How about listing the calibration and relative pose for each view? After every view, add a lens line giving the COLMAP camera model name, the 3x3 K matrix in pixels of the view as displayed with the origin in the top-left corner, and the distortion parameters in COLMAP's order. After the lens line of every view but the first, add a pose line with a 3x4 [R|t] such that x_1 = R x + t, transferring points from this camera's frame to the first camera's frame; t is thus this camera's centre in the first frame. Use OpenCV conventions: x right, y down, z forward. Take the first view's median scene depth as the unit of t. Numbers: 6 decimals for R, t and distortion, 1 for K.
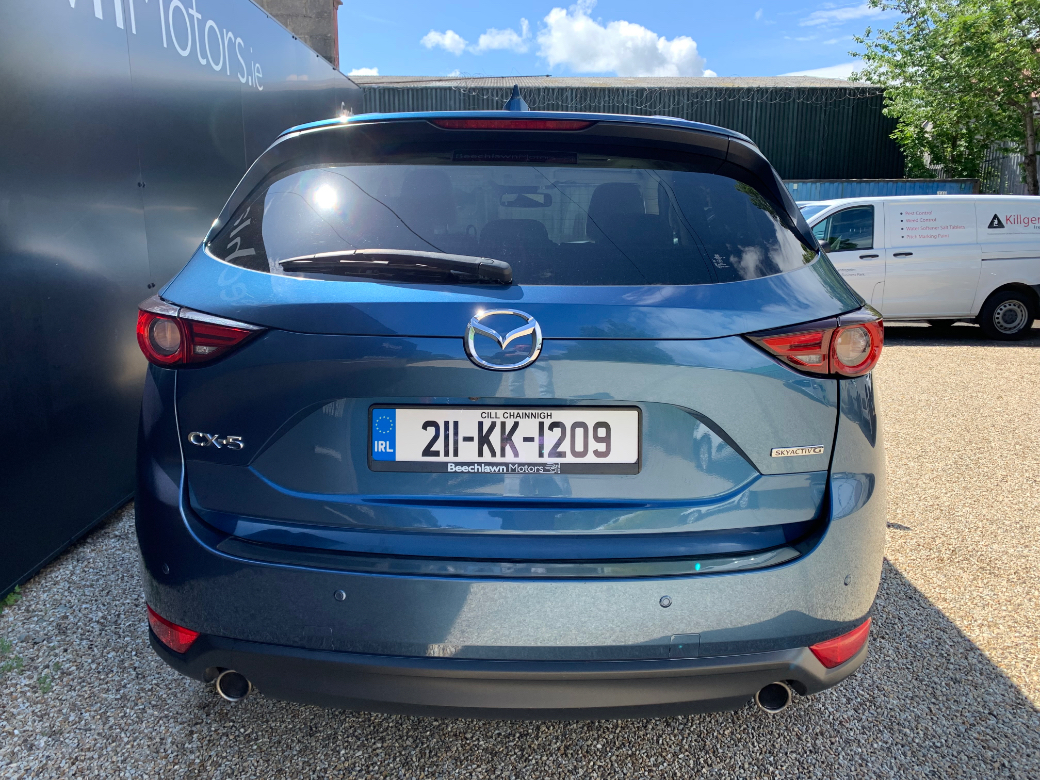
lens RADIAL K [[790.6, 0, 503.3], [0, 790.6, 391.0], [0, 0, 1]] dist [0.005037, -0.008234]
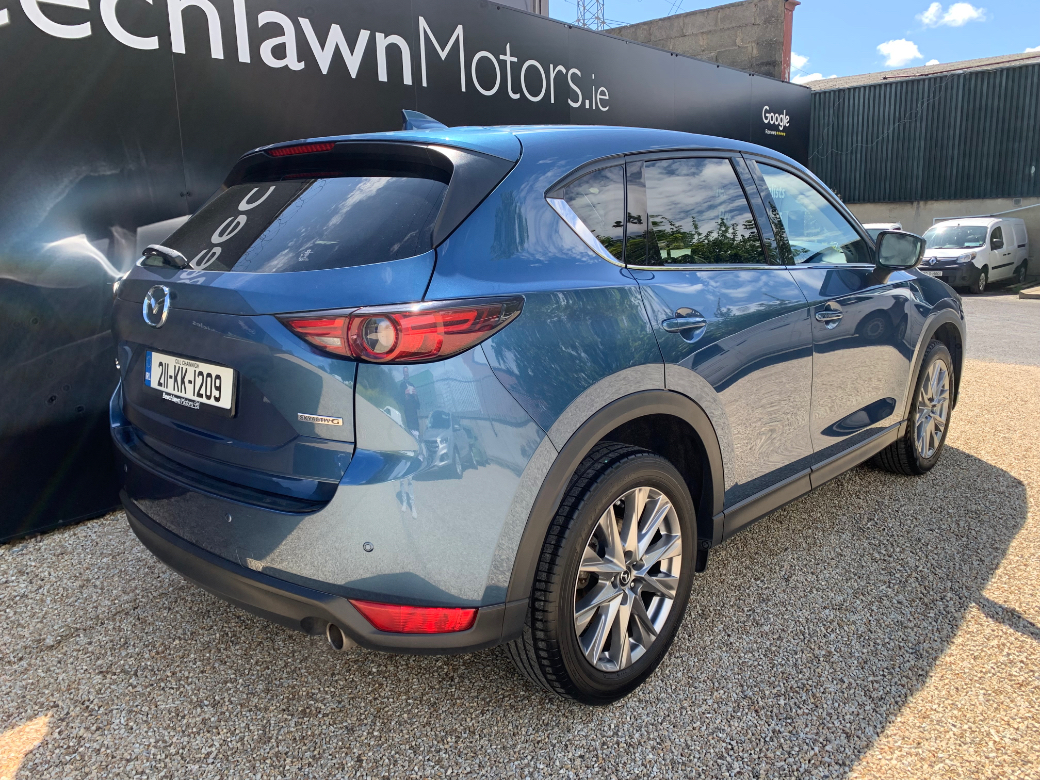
lens RADIAL K [[789.8, 0, 509.3], [0, 789.8, 389.5], [0, 0, 1]] dist [-0.004095, 0.002334]
pose [[0.751212, 0.116543, -0.649691, 0.697302], [-0.121798, 0.991862, 0.037092, -0.023604], [0.648726, 0.051268, 0.759293, 0.155909]]
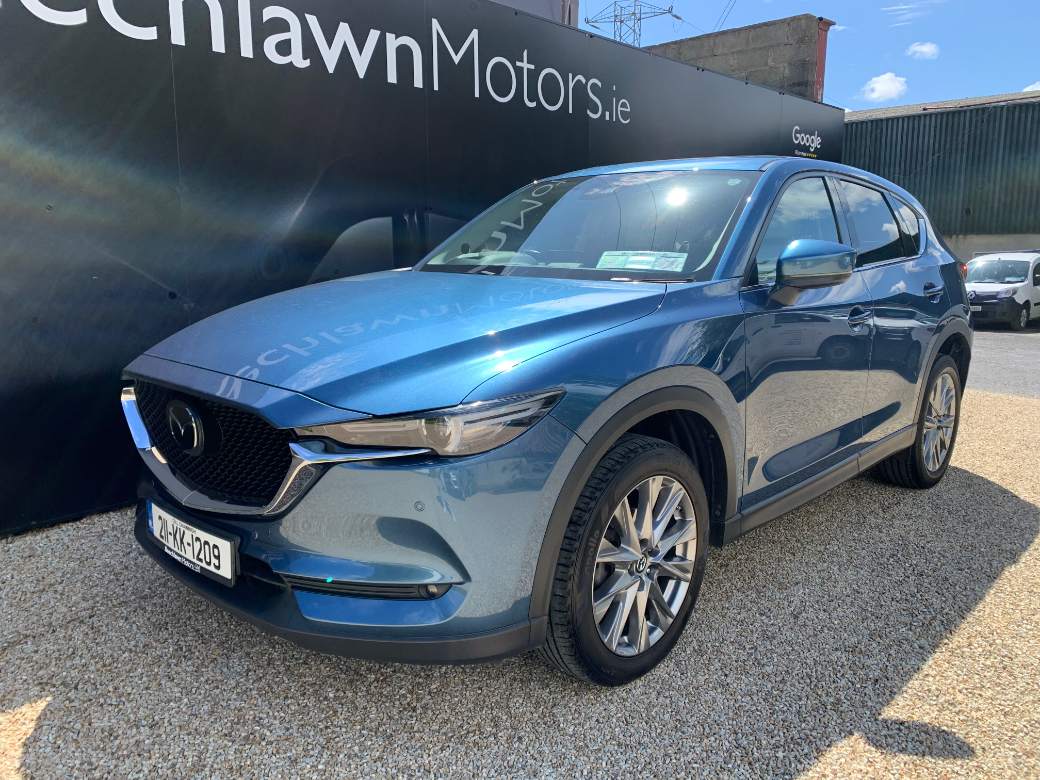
lens RADIAL K [[790.6, 0, 503.3], [0, 790.6, 391.0], [0, 0, 1]] dist [0.005037, -0.008234]
pose [[0.720071, 0.120337, -0.683386, 0.688937], [-0.153332, 0.988097, 0.012430, -0.006125], [0.676747, 0.095835, 0.729951, 0.239929]]
